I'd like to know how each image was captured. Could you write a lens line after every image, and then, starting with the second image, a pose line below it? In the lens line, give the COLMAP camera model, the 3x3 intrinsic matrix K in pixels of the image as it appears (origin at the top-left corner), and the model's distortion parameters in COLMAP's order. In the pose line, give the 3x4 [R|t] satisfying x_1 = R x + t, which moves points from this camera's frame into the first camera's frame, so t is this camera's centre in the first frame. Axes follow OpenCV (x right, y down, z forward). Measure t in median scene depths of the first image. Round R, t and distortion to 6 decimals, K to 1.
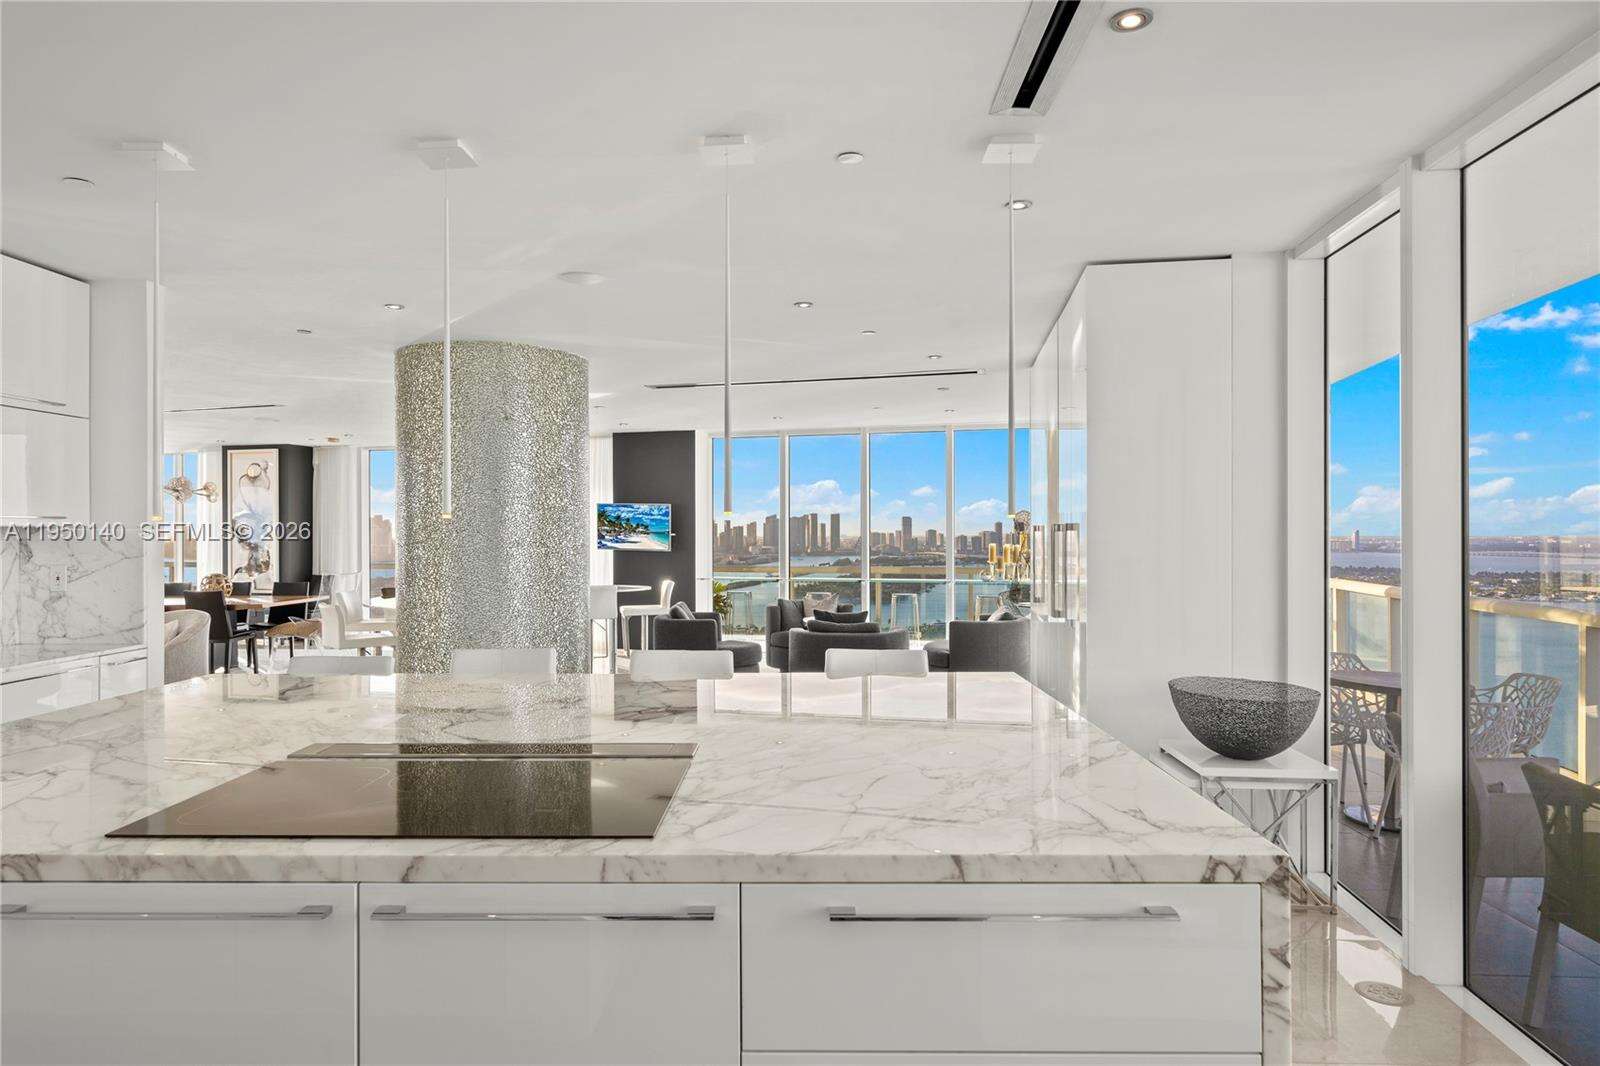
lens RADIAL K [[945.1, 0, 794.0], [0, 945.1, 533.4], [0, 0, 1]] dist [0.002228, -0.000405]
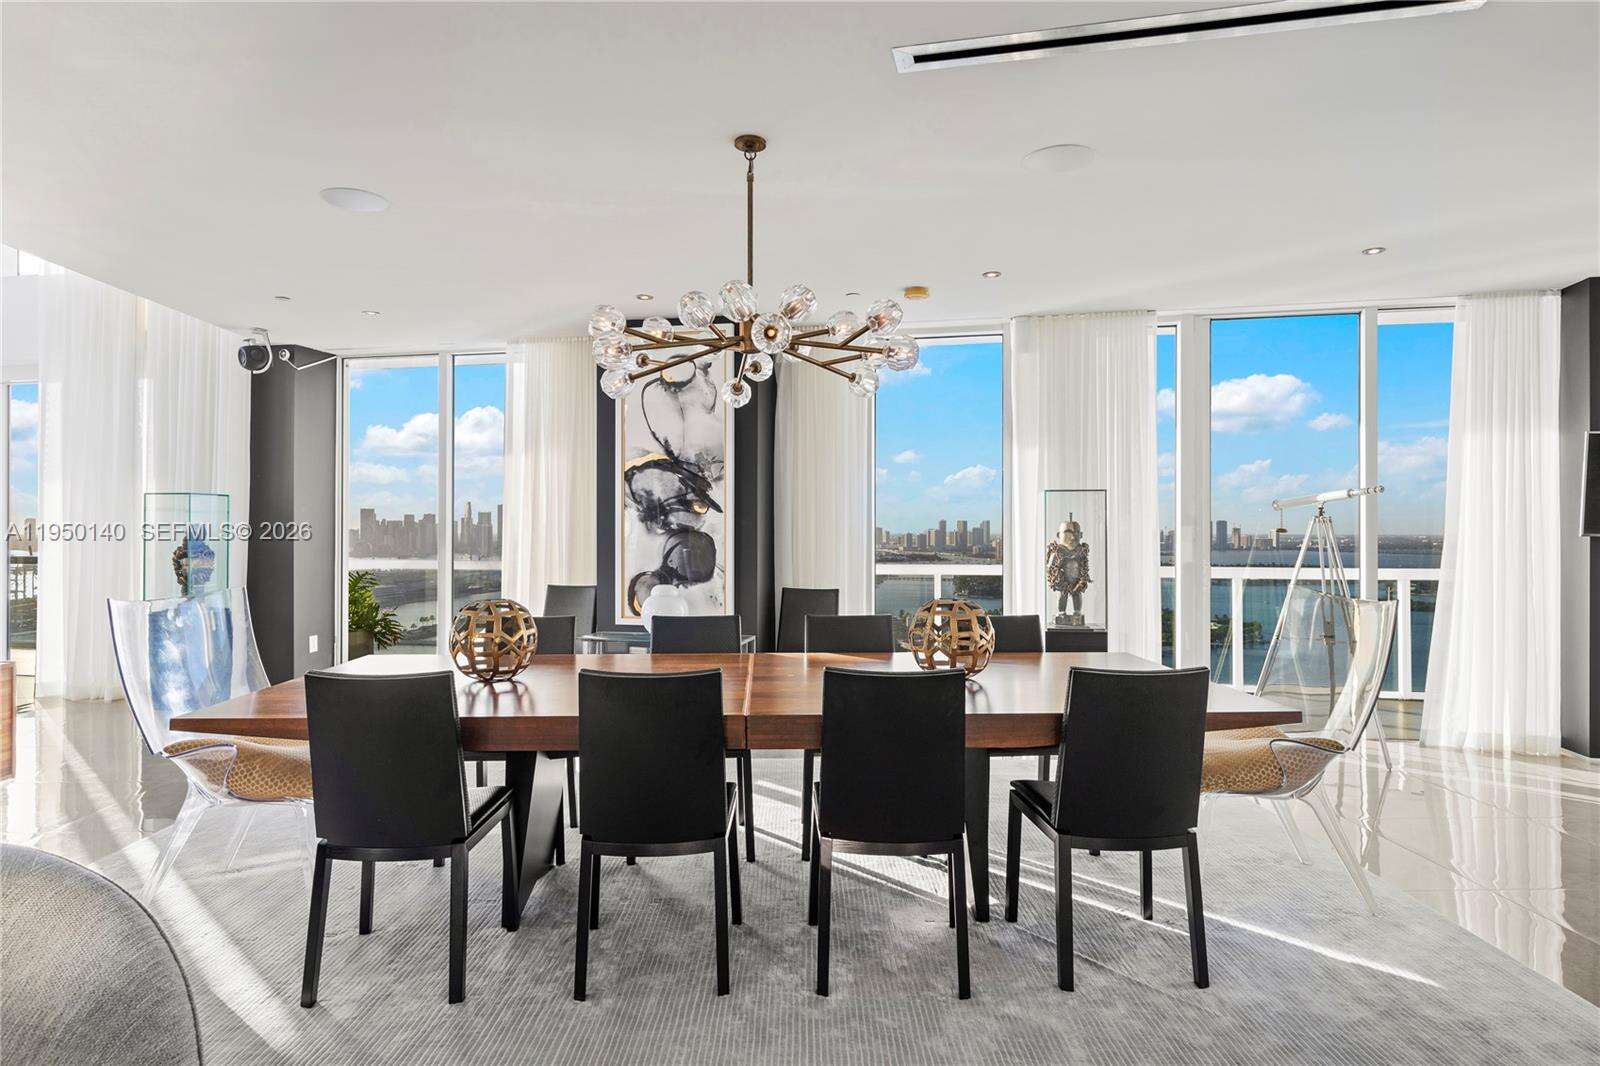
lens RADIAL K [[945.1, 0, 805.6], [0, 945.1, 529.8], [0, 0, 1]] dist [0.002228, -0.000405]
pose [[0.997685, 0.005745, 0.067768, -0.605448], [-0.005667, 0.999983, -0.001354, 0.016448], [-0.067775, 0.000967, 0.997700, 0.582394]]
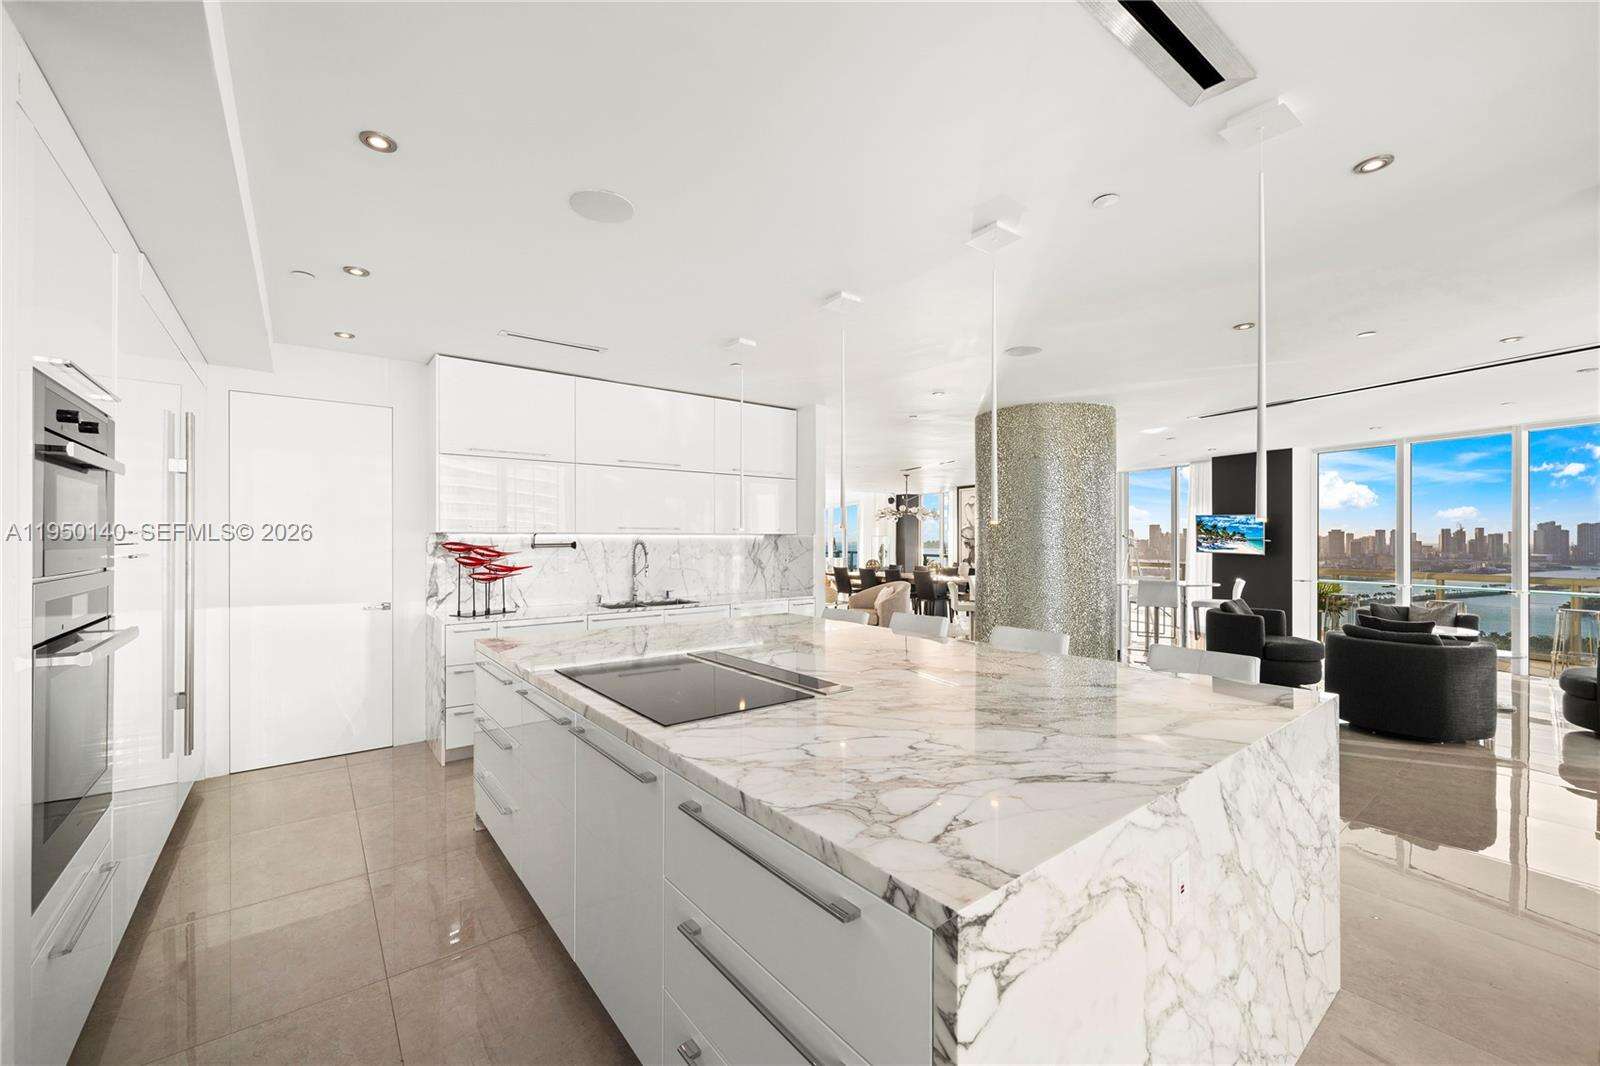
lens RADIAL K [[634.9, 0, 794.4], [0, 634.9, 540.5], [0, 0, 1]] dist [-0.000563, -0.000178]
pose [[0.633081, 0.005848, -0.774063, 0.104625], [-0.004308, 0.999983, 0.004032, 0.000181], [0.774073, 0.000782, 0.633095, 0.062407]]
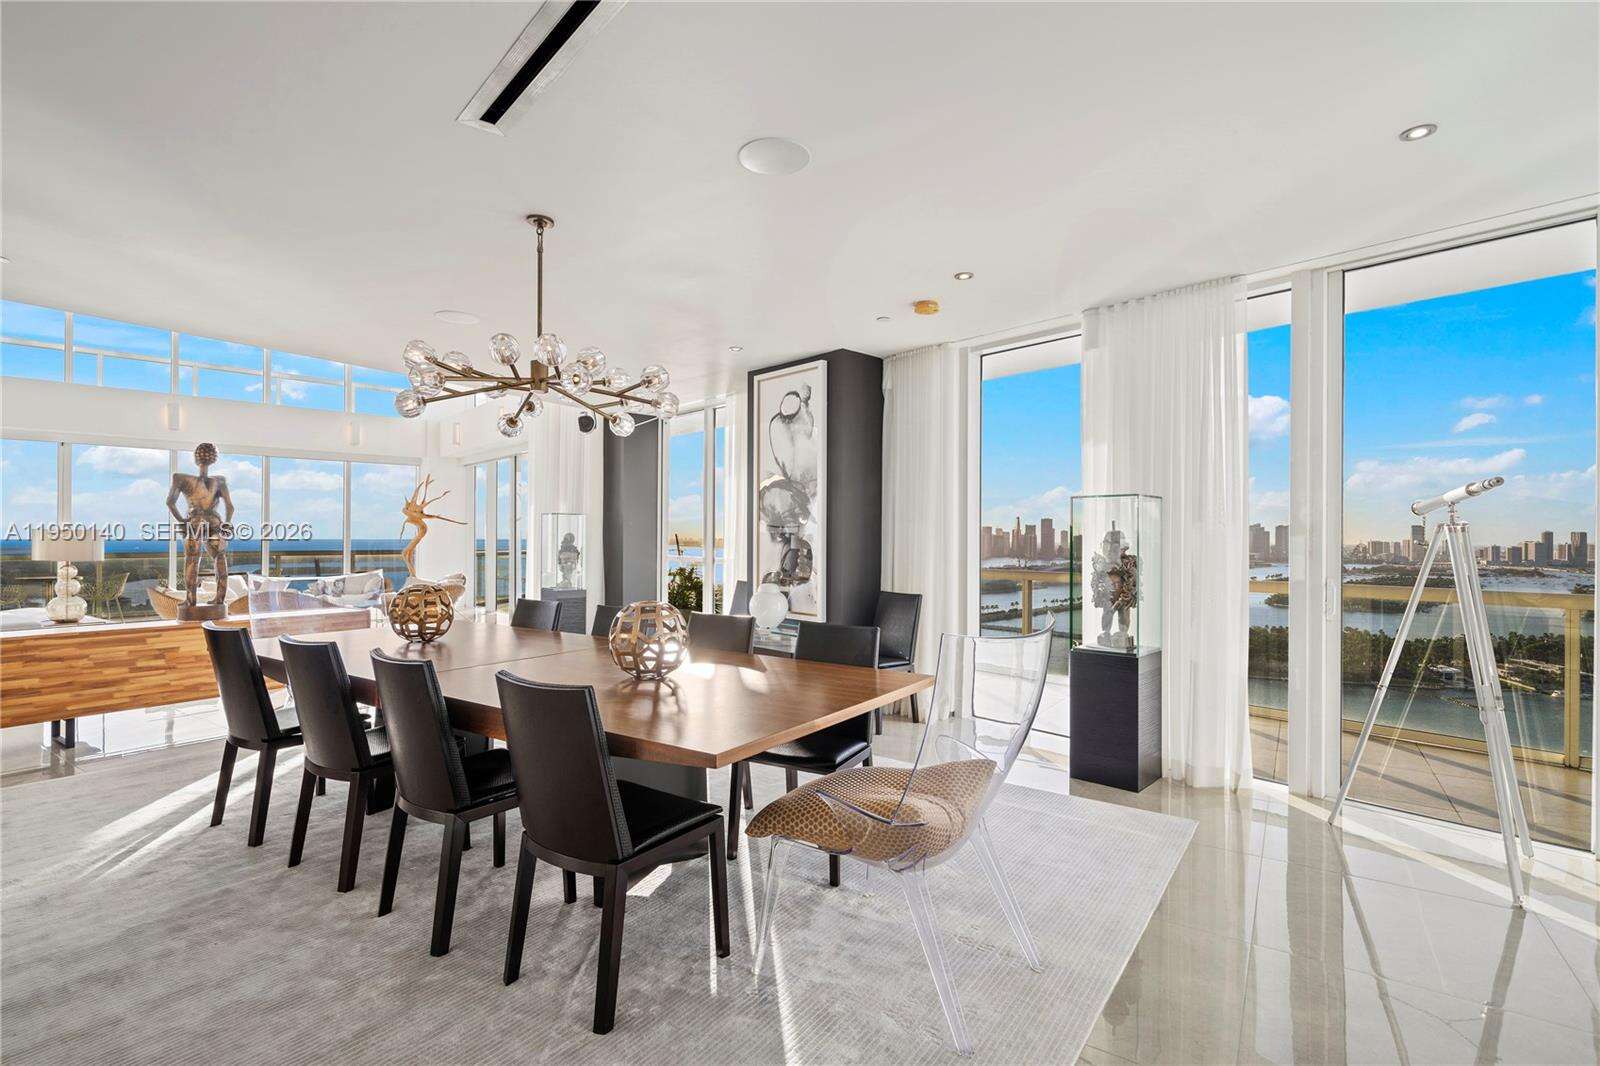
lens RADIAL K [[764.1, 0, 802.4], [0, 764.1, 536.0], [0, 0, 1]] dist [0.011736, 0.000286]
pose [[0.849726, 0.007076, -0.527178, -0.360433], [-0.009602, 0.999952, -0.002055, 0.015493], [0.527138, 0.006808, 0.849753, 0.687803]]
